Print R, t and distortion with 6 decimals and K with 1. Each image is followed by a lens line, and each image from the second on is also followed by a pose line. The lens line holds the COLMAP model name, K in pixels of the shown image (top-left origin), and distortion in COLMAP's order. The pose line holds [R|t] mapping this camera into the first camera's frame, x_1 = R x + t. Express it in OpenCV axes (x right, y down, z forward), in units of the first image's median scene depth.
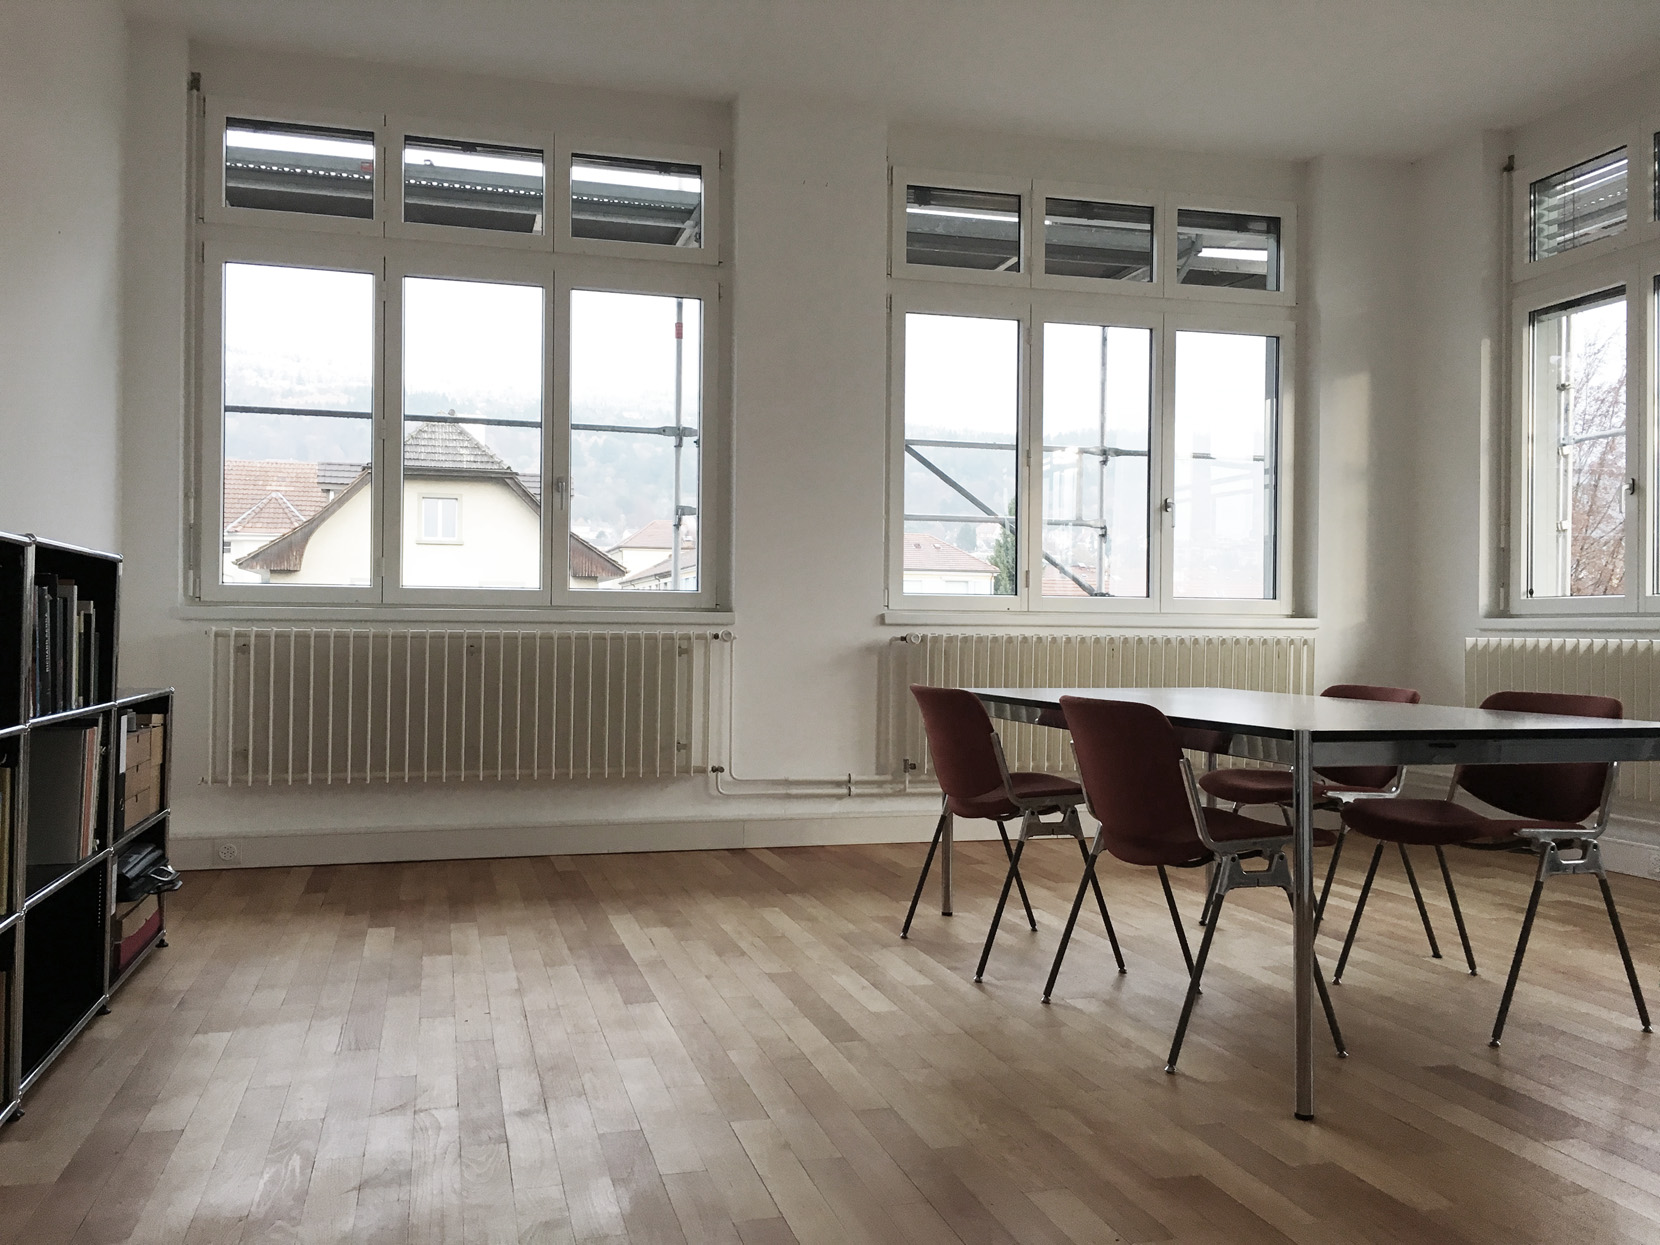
lens RADIAL K [[1402.8, 0, 830.0], [0, 1402.8, 622.5], [0, 0, 1]] dist [0.070964, 0.001594]
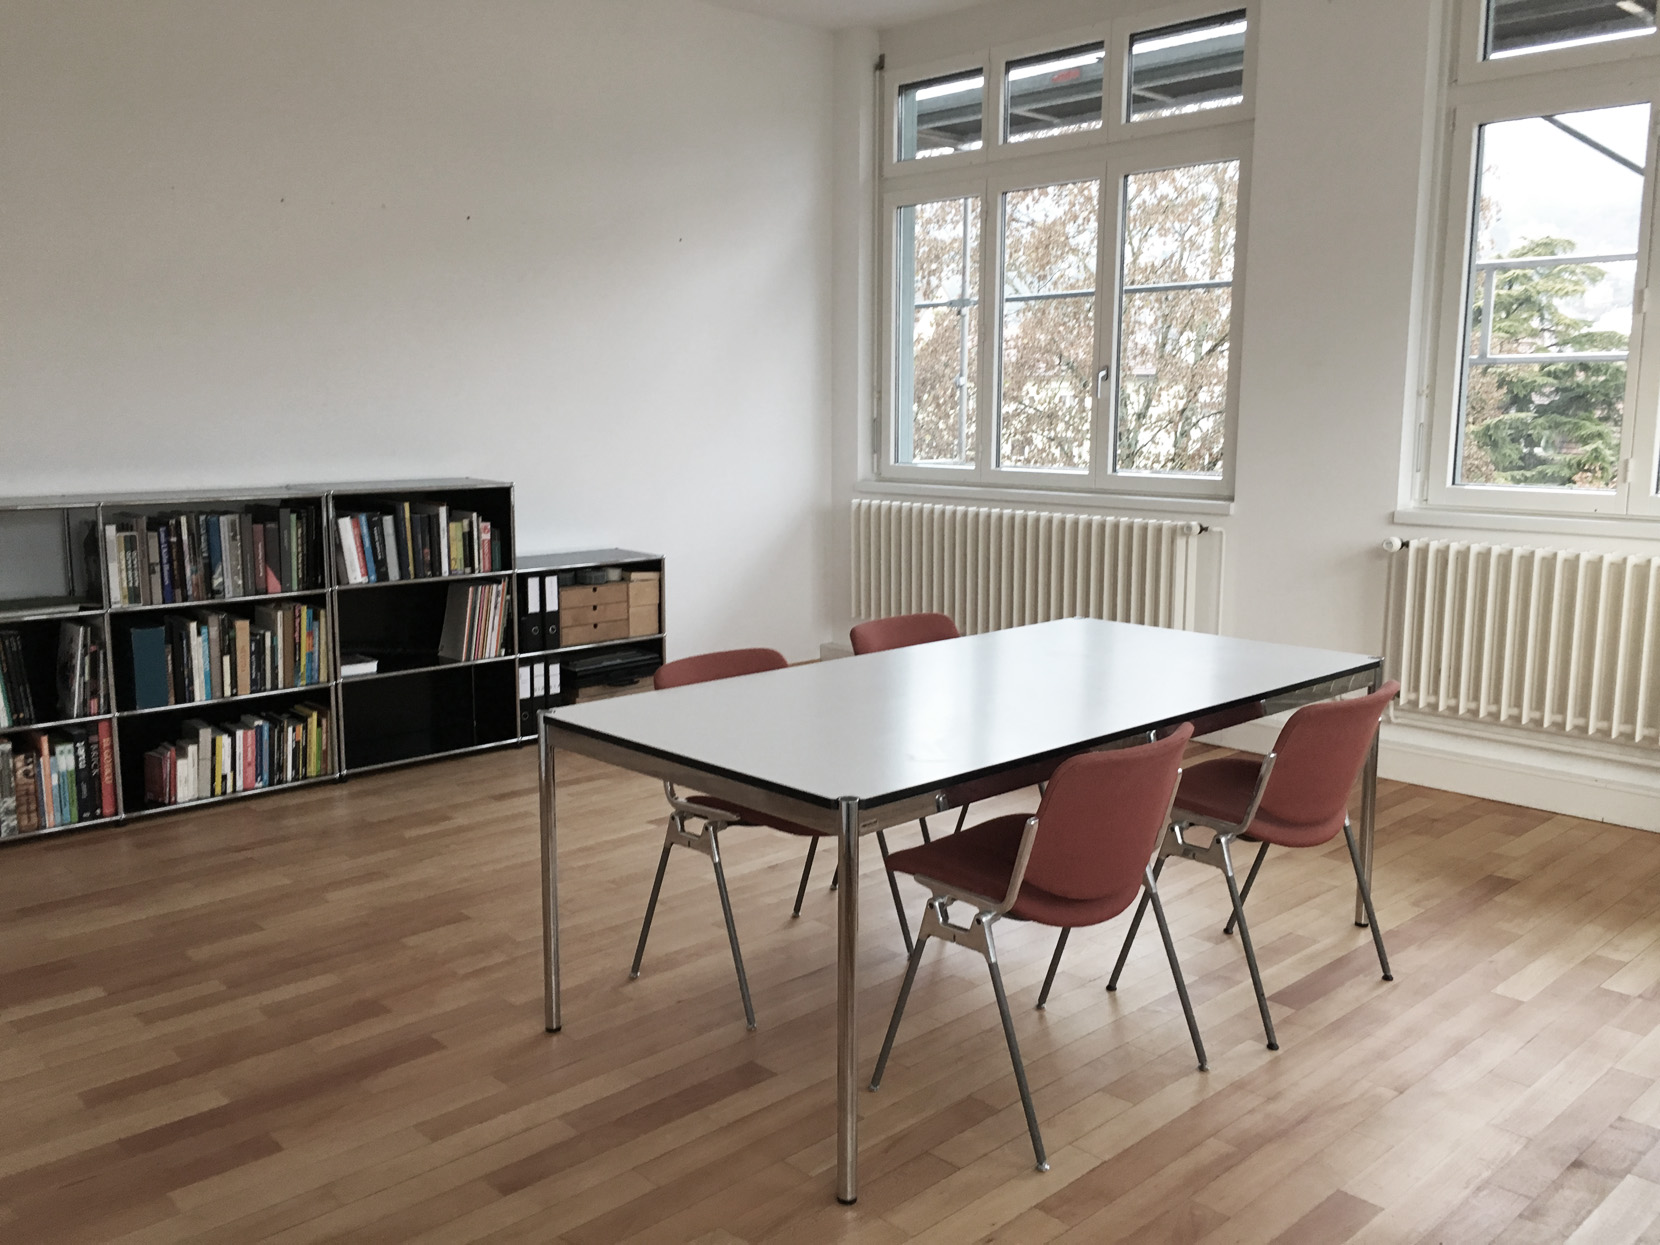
lens RADIAL K [[1402.8, 0, 830.0], [0, 1402.8, 622.5], [0, 0, 1]] dist [0.070964, 0.001594]
pose [[0.466280, 0.108274, -0.877986, 0.658509], [-0.008103, 0.992963, 0.118150, -0.037938], [0.884600, -0.047977, 0.463876, 0.357092]]
